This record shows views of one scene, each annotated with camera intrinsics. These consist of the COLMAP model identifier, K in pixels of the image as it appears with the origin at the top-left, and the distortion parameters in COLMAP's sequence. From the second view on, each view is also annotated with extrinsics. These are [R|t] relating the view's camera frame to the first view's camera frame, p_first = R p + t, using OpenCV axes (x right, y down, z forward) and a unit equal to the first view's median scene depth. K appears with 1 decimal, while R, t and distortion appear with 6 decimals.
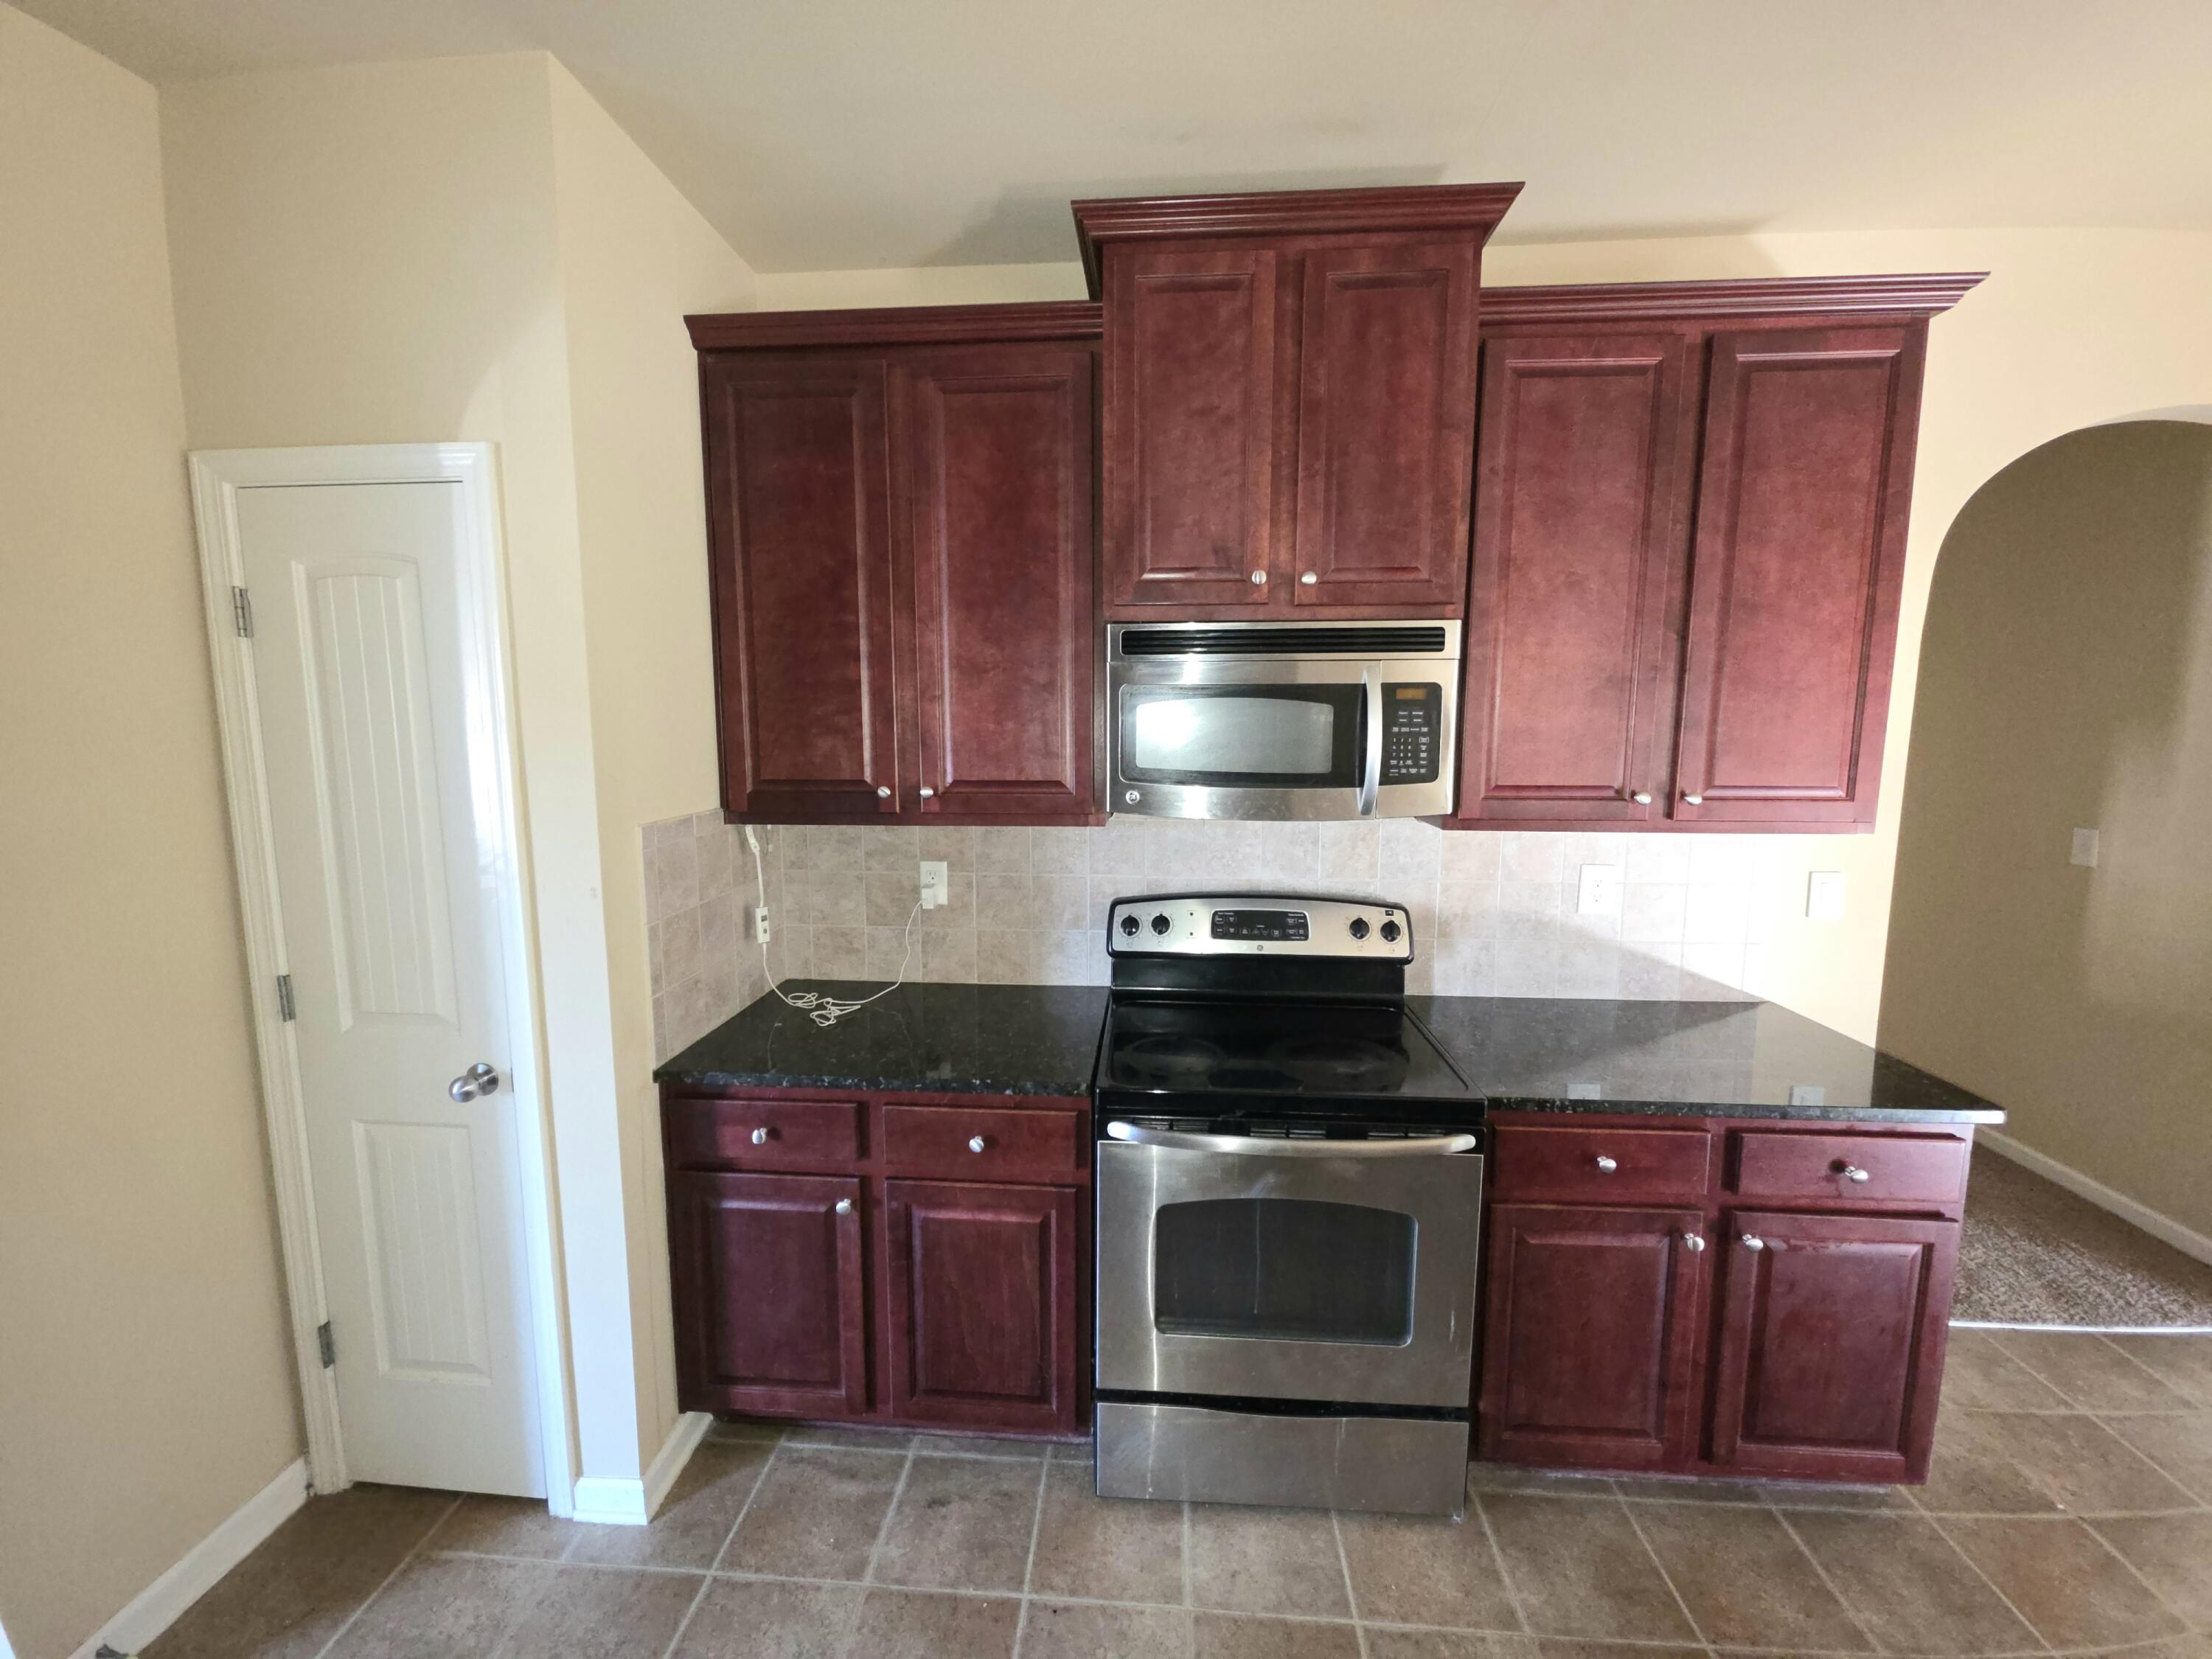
lens RADIAL K [[877.5, 0, 1104.9], [0, 877.5, 825.3], [0, 0, 1]] dist [0.001457, -0.001748]
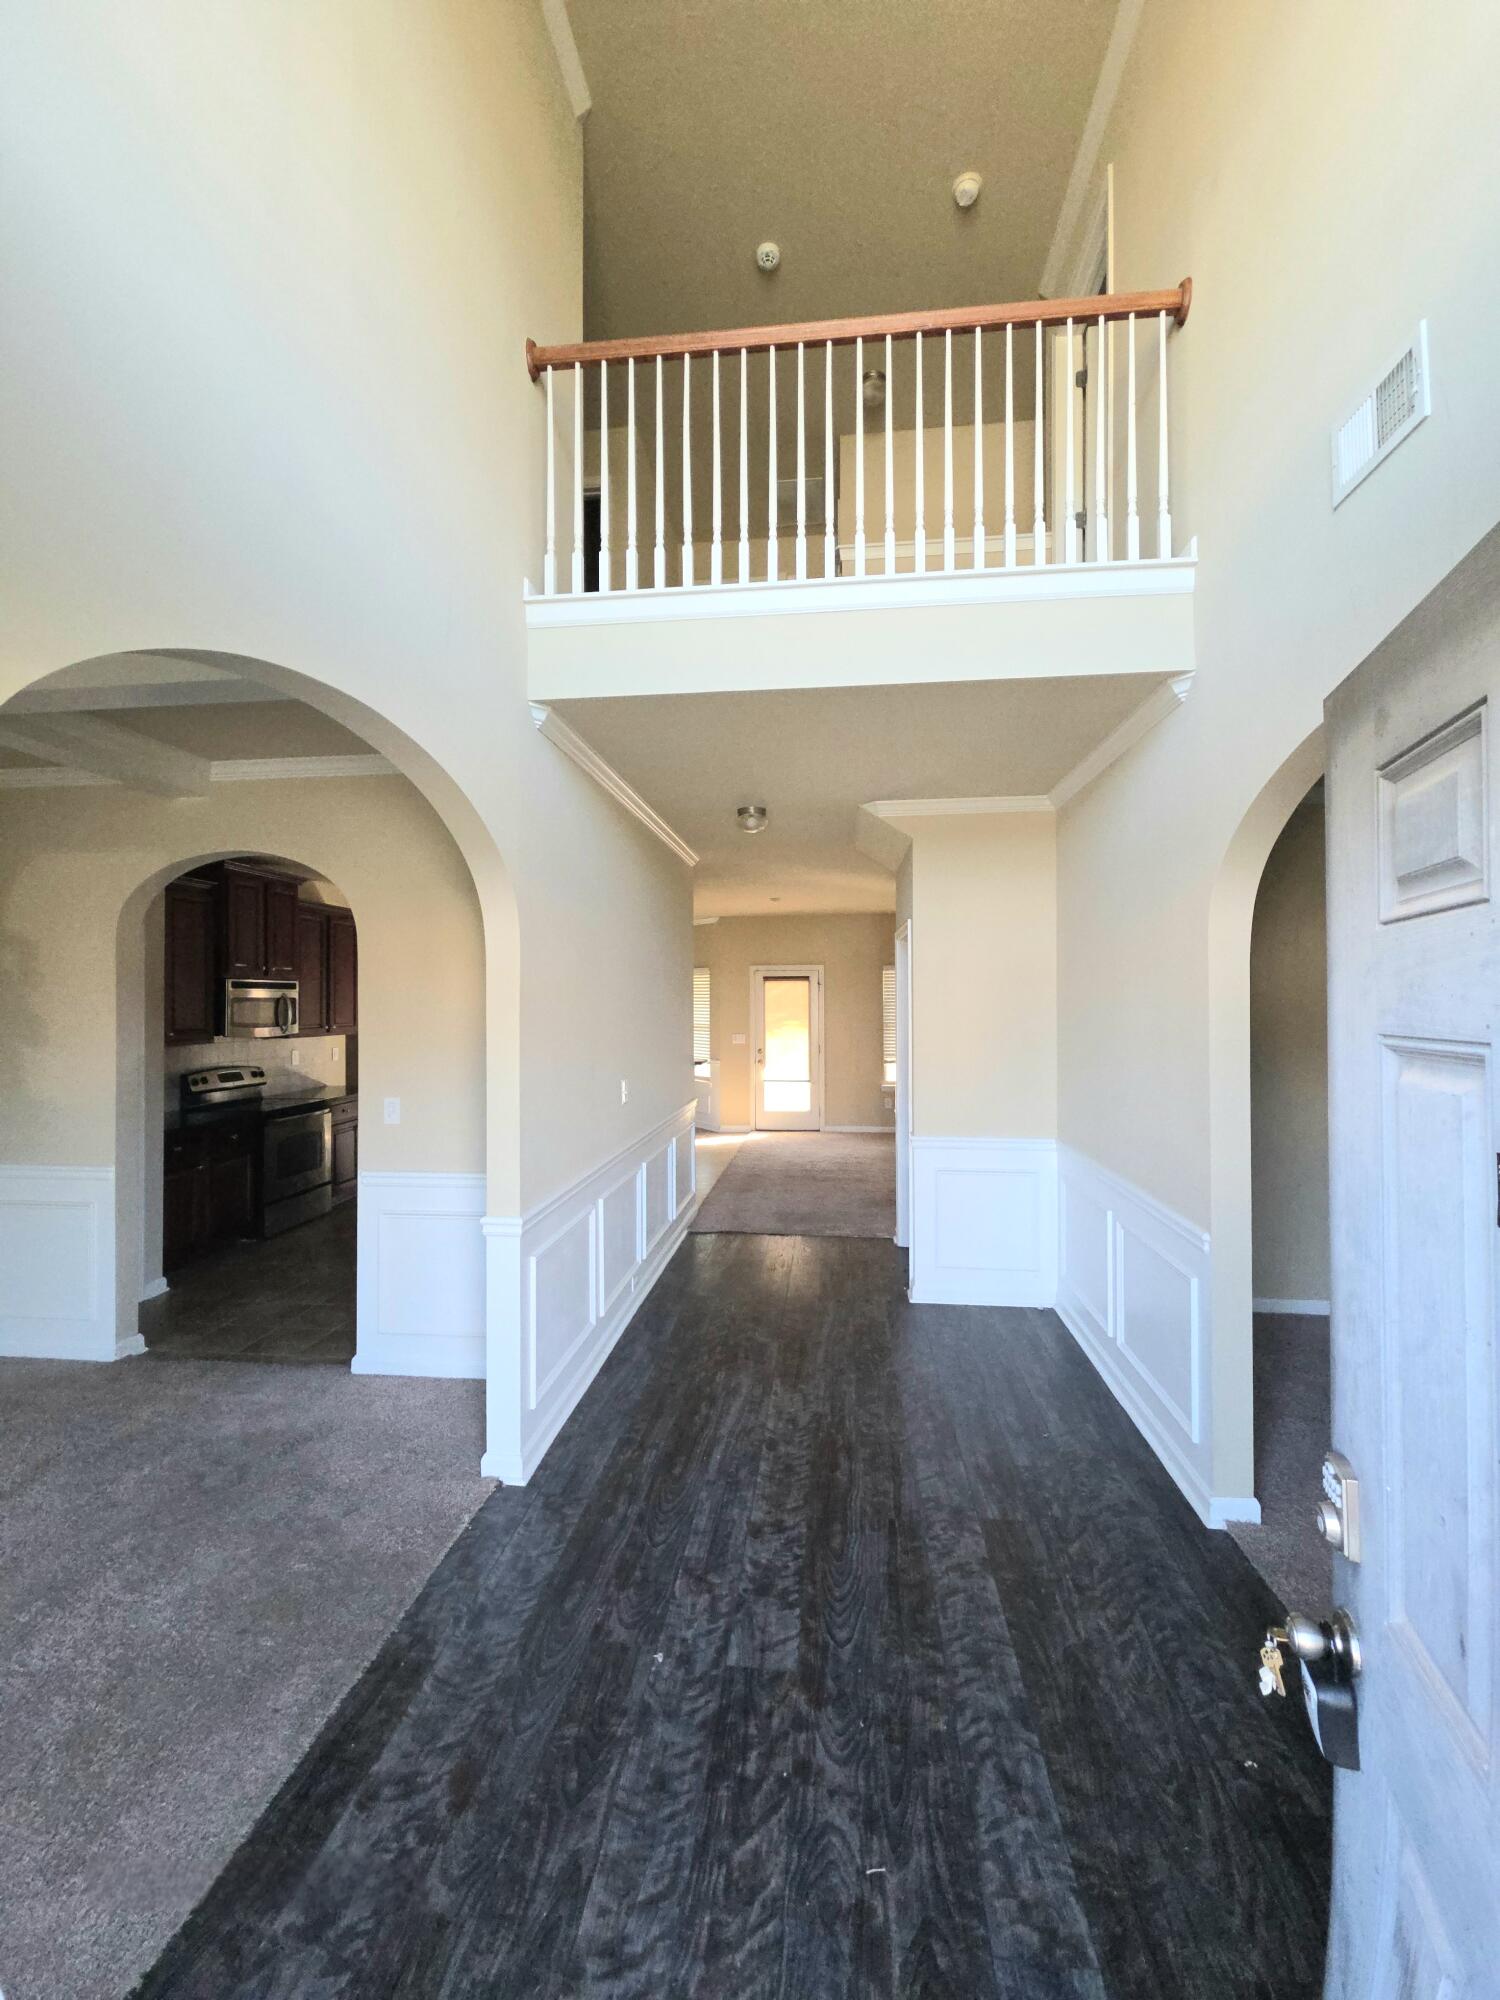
lens RADIAL K [[793.4, 0, 759.7], [0, 793.4, 999.3], [0, 0, 1]] dist [0.001457, -0.001748]
pose [[0.026457, 0.002624, 0.999647, -2.493535], [0.134046, 0.990956, -0.006149, 0.111809], [-0.990622, 0.134161, 0.025866, -0.892868]]
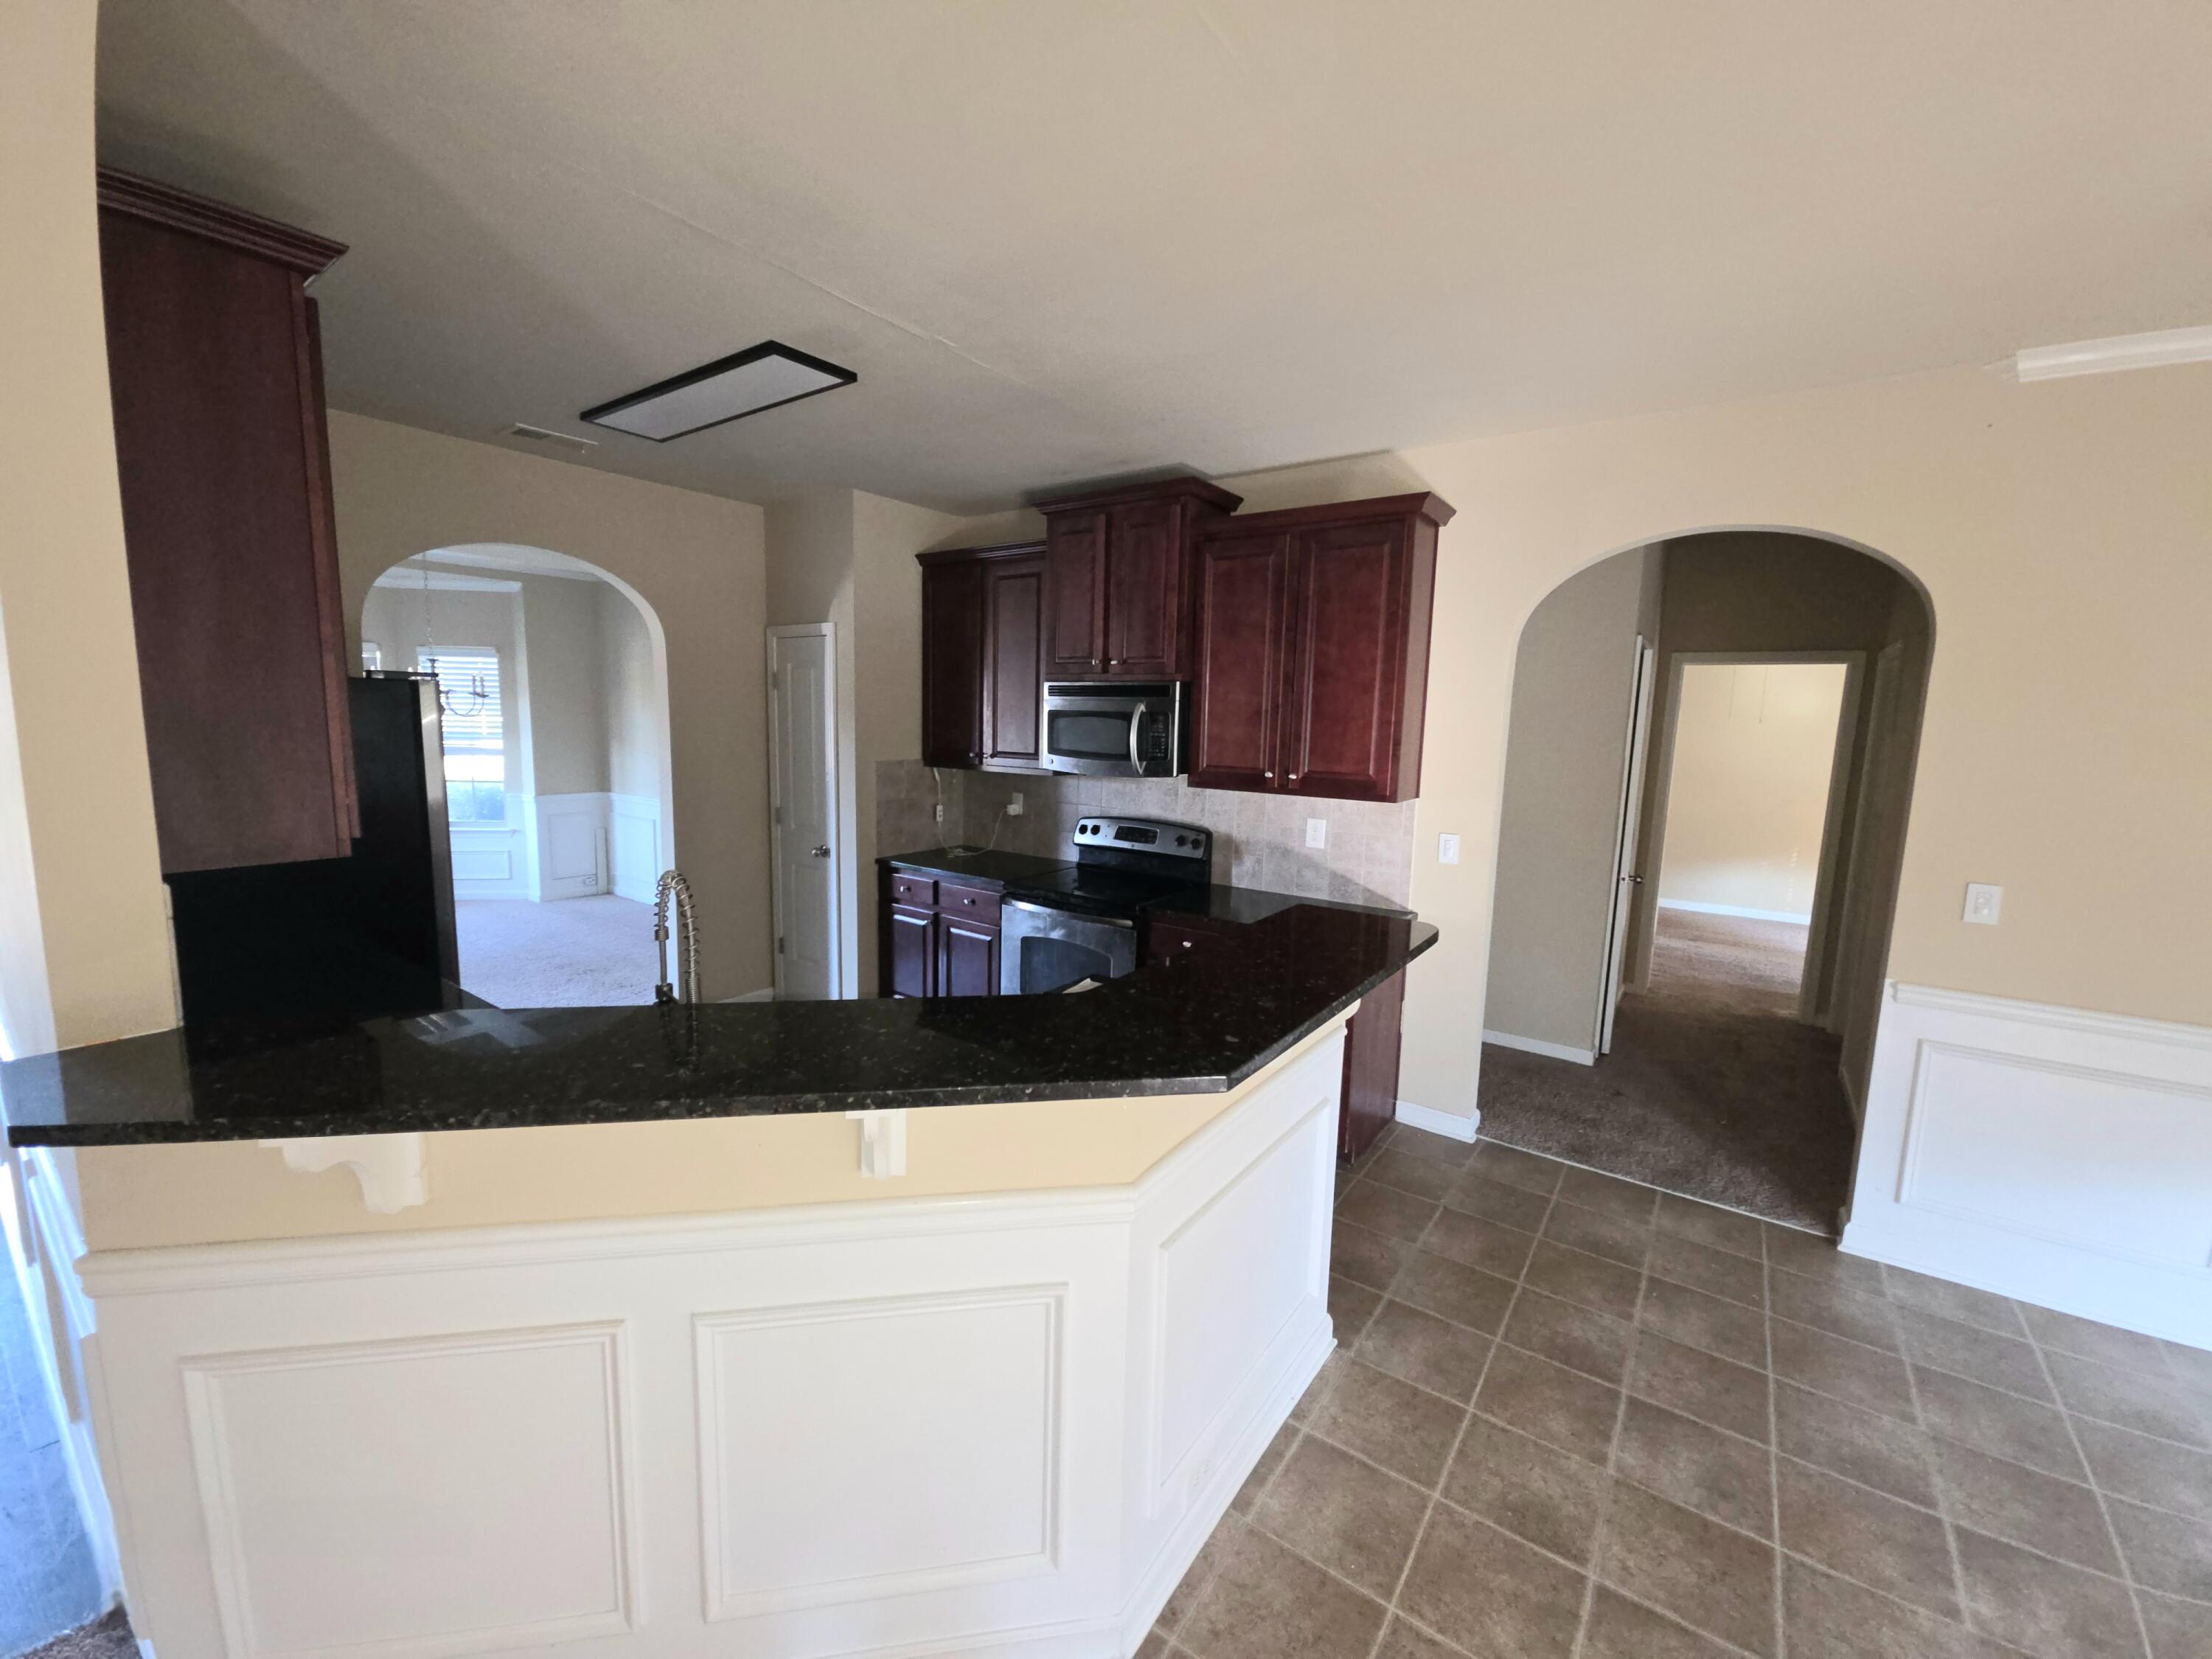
lens RADIAL K [[877.5, 0, 1106.2], [0, 877.5, 829.5], [0, 0, 1]] dist [0.001457, -0.001748]
pose [[0.852834, 0.088176, -0.514684, 1.119111], [-0.088567, 0.995785, 0.023842, 0.063116], [0.514617, 0.025250, 0.857048, -0.689888]]
